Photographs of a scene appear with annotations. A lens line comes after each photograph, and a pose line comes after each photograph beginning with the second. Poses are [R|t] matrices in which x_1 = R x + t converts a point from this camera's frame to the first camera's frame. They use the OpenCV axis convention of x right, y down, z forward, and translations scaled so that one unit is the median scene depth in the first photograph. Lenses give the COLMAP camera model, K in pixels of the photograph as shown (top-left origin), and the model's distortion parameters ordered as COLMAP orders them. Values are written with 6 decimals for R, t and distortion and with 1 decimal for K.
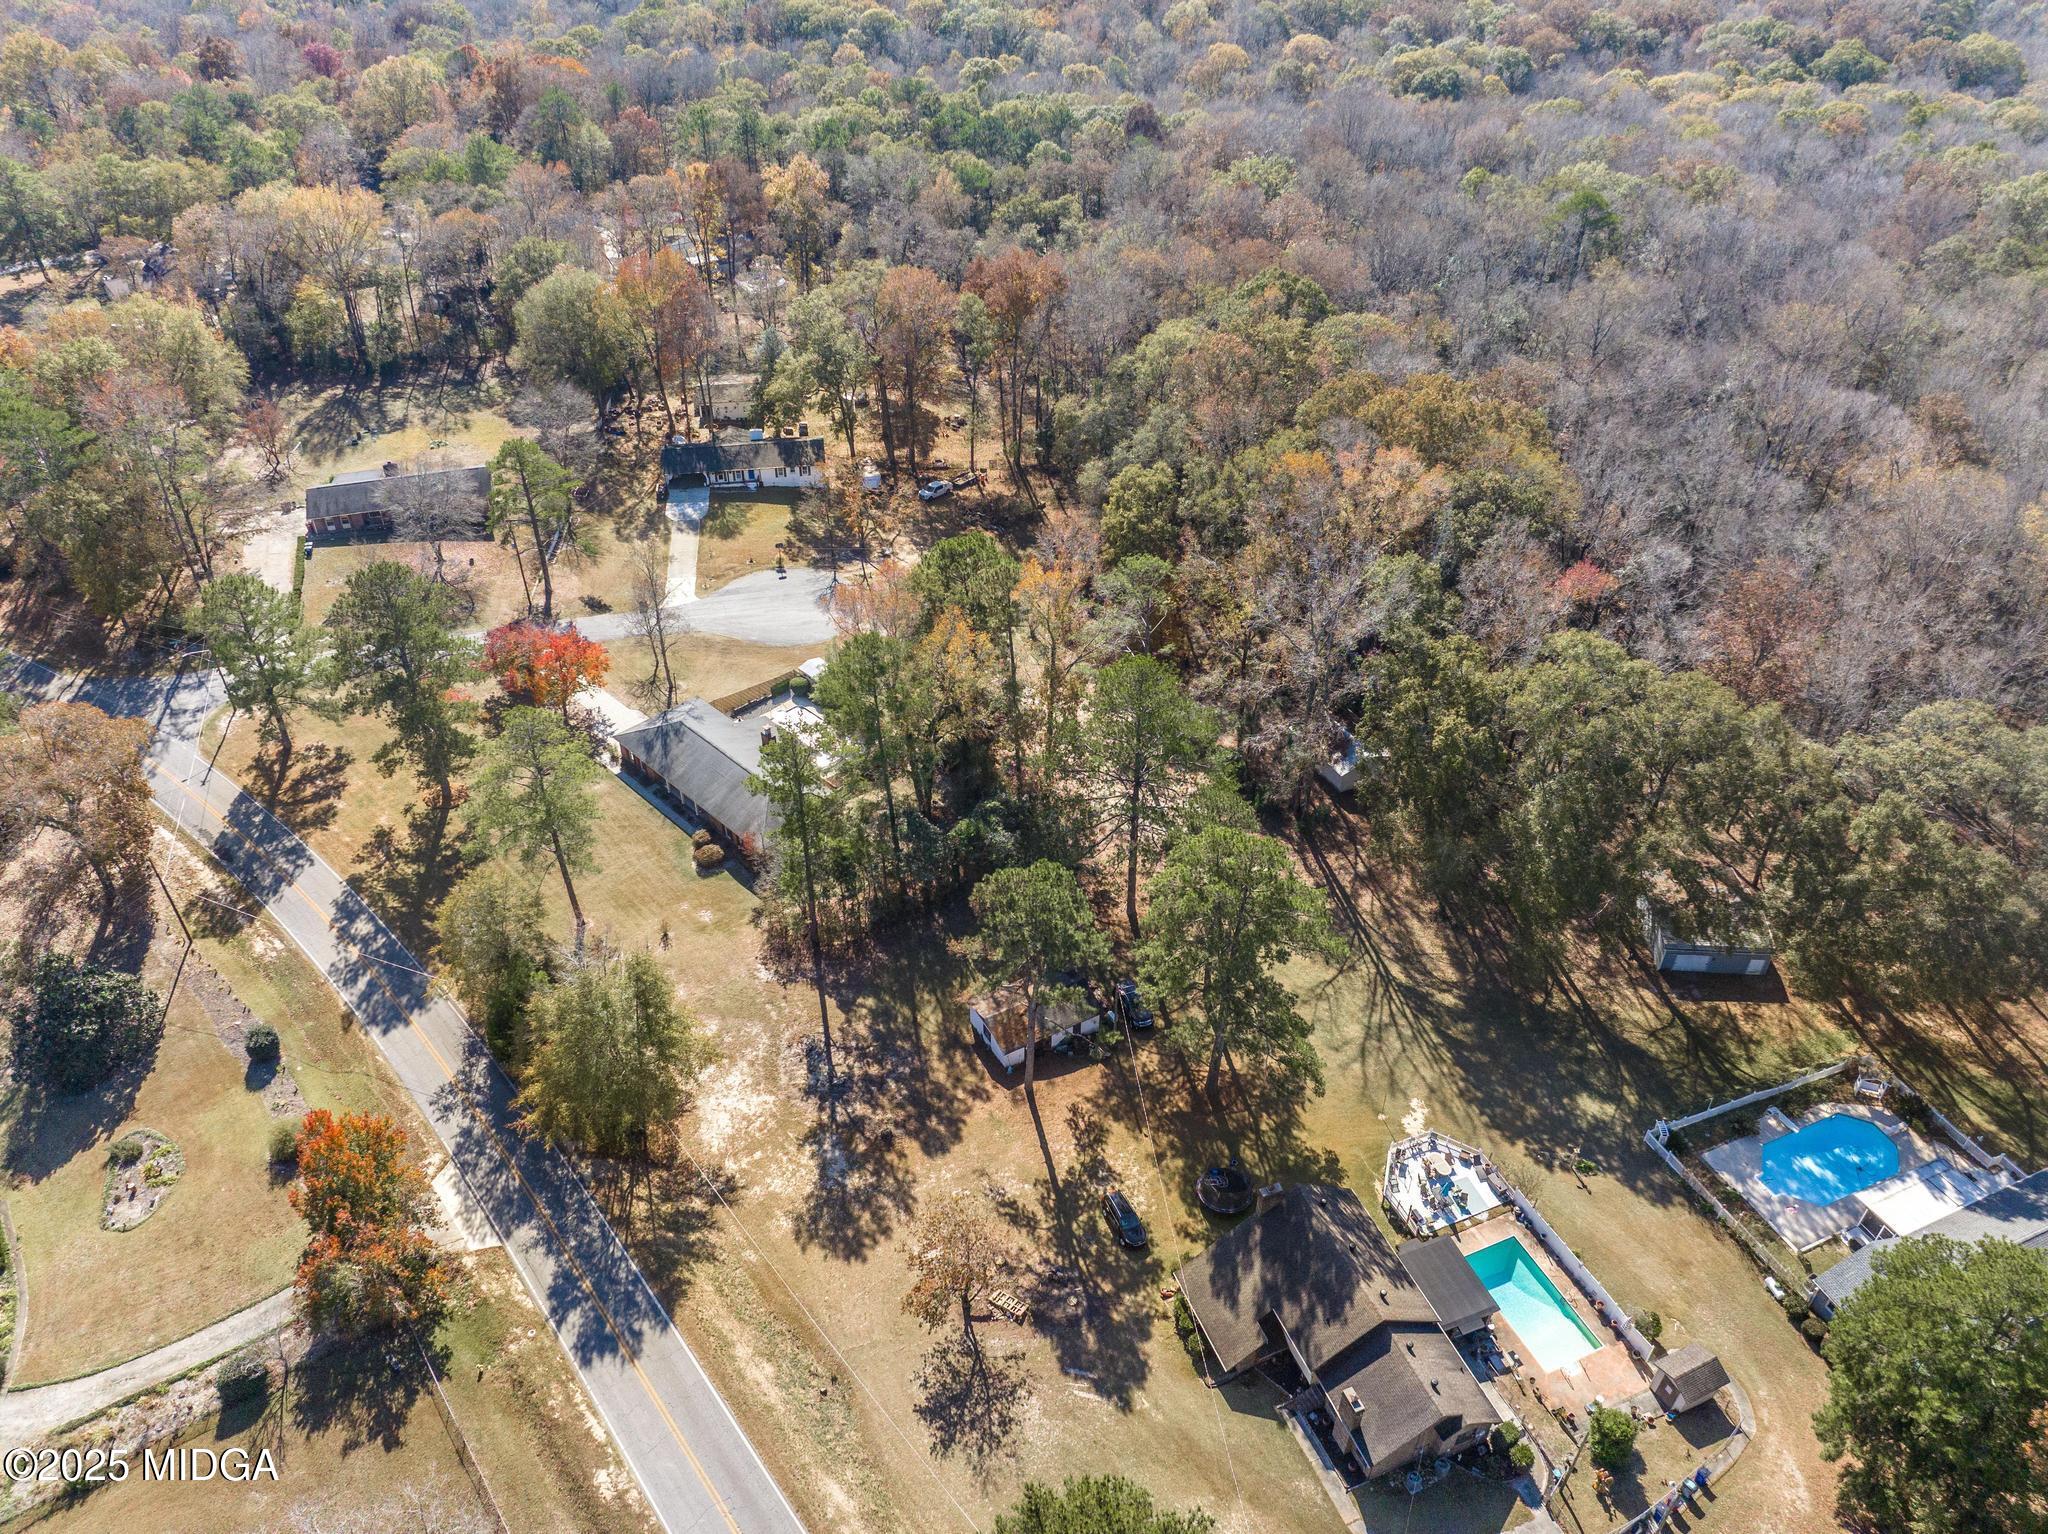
lens RADIAL K [[1398.4, 0, 1008.6], [0, 1398.4, 708.1], [0, 0, 1]] dist [-0.028314, 0.002503]
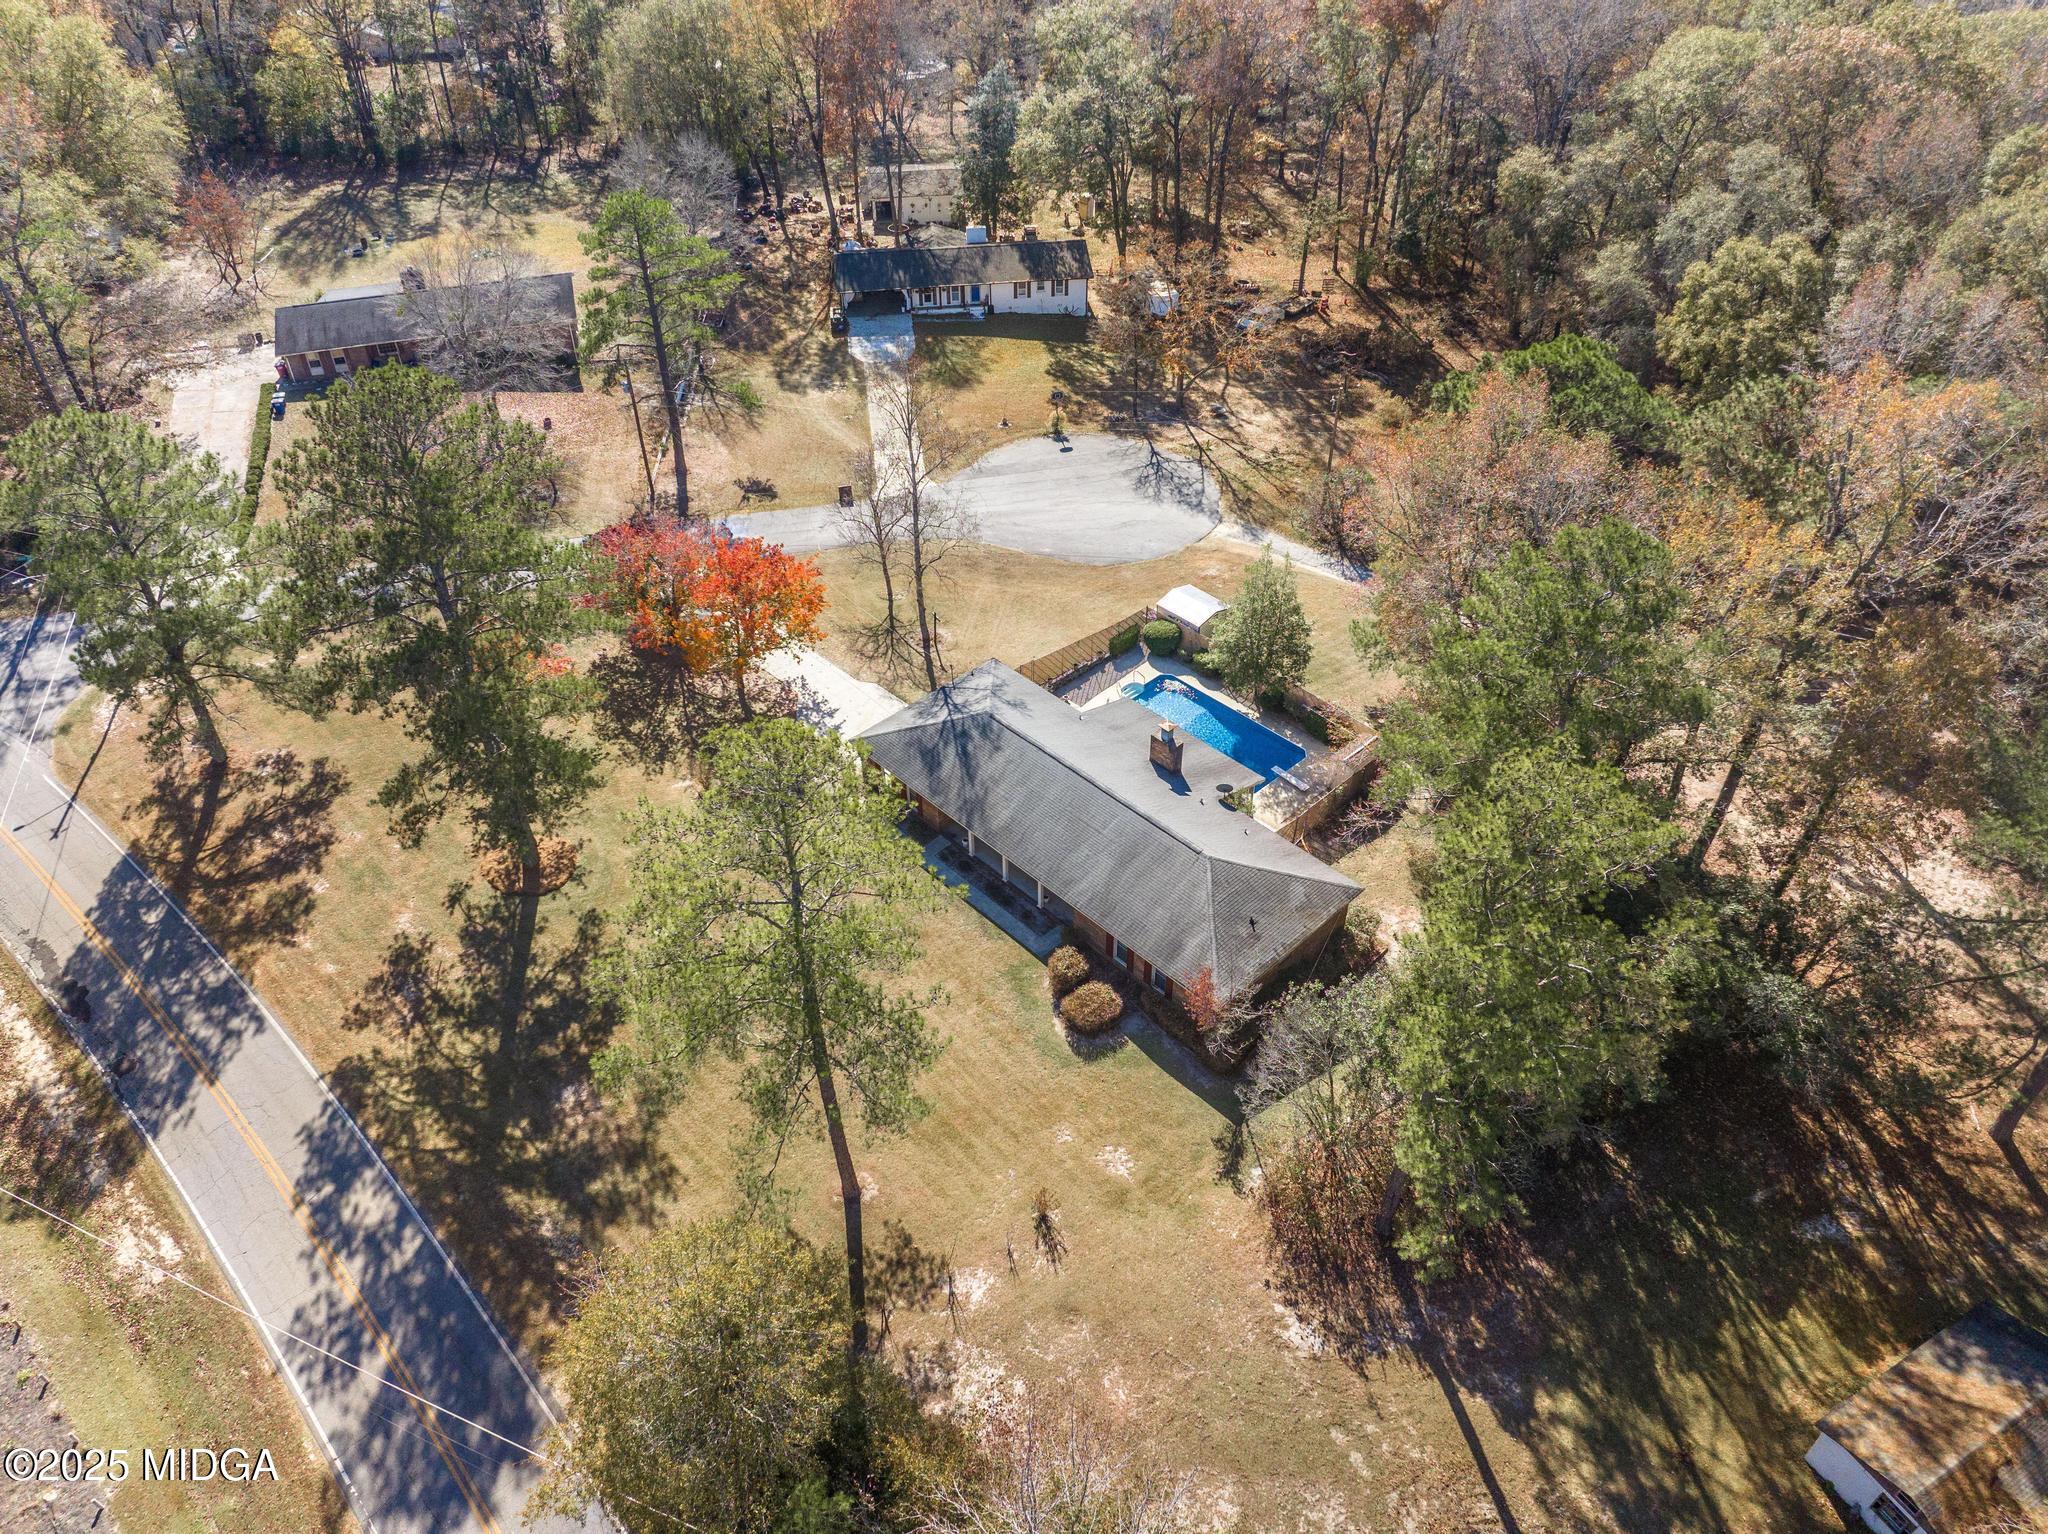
lens RADIAL K [[1398.4, 0, 1029.2], [0, 1398.4, 748.9], [0, 0, 1]] dist [-0.028314, 0.002503]
pose [[0.999845, 0.003472, -0.017264, -0.210281], [-0.001983, 0.996337, 0.085493, -0.020621], [0.017497, -0.085445, 0.996189, 0.492037]]
